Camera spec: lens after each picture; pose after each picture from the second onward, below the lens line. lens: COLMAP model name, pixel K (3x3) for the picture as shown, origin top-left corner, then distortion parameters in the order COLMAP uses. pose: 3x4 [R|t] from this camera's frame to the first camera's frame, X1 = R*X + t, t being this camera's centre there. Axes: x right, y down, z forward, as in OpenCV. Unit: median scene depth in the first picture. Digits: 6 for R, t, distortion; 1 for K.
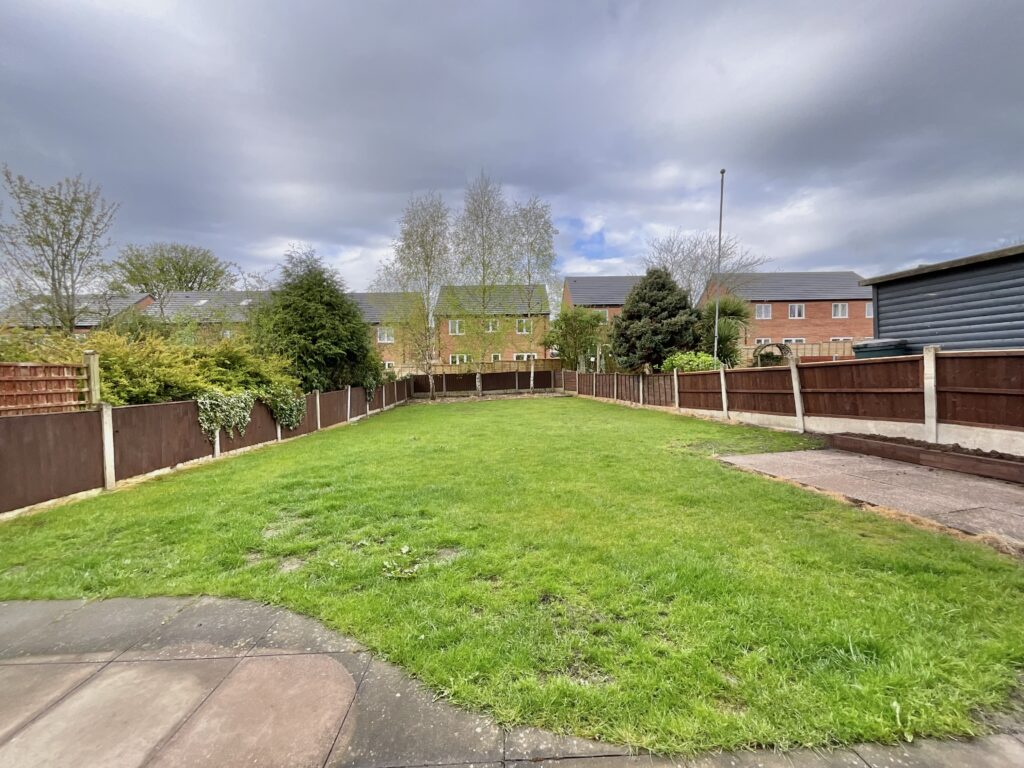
lens RADIAL K [[413.9, 0, 511.2], [0, 413.9, 384.4], [0, 0, 1]] dist [-0.001786, 0.000067]
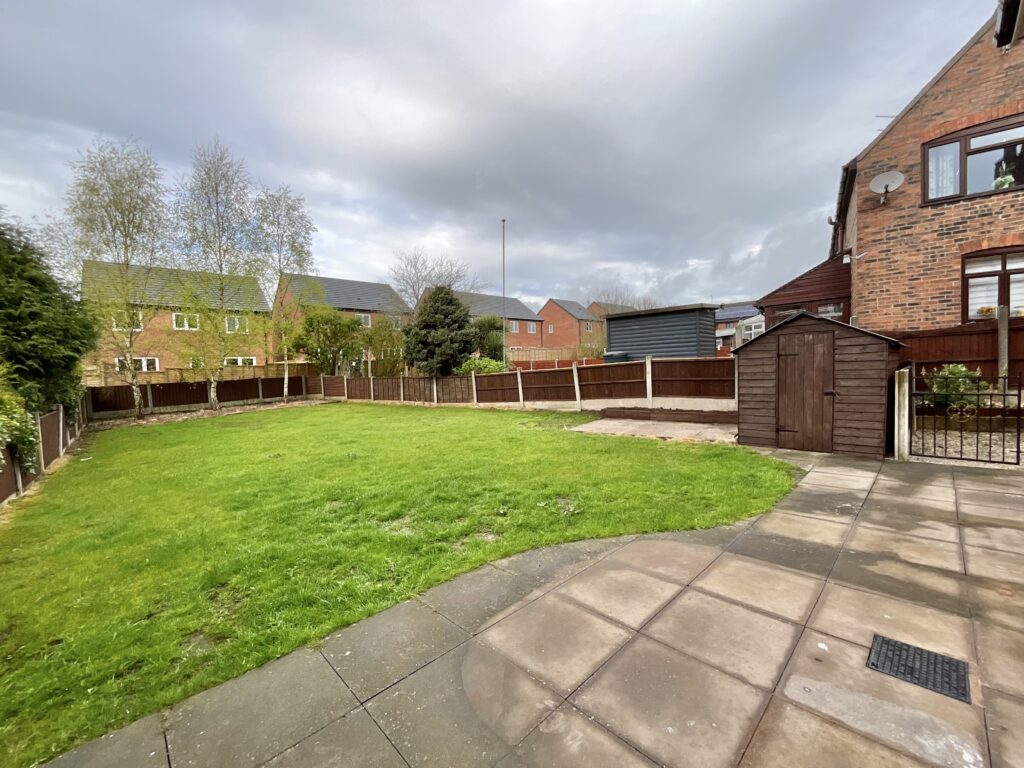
lens RADIAL K [[413.9, 0, 511.2], [0, 413.9, 384.4], [0, 0, 1]] dist [-0.001786, 0.000067]
pose [[0.746929, -0.037082, 0.663869, -0.519220], [0.043170, 0.999042, 0.007232, -0.004685], [-0.663501, 0.023257, 0.747814, 0.015380]]
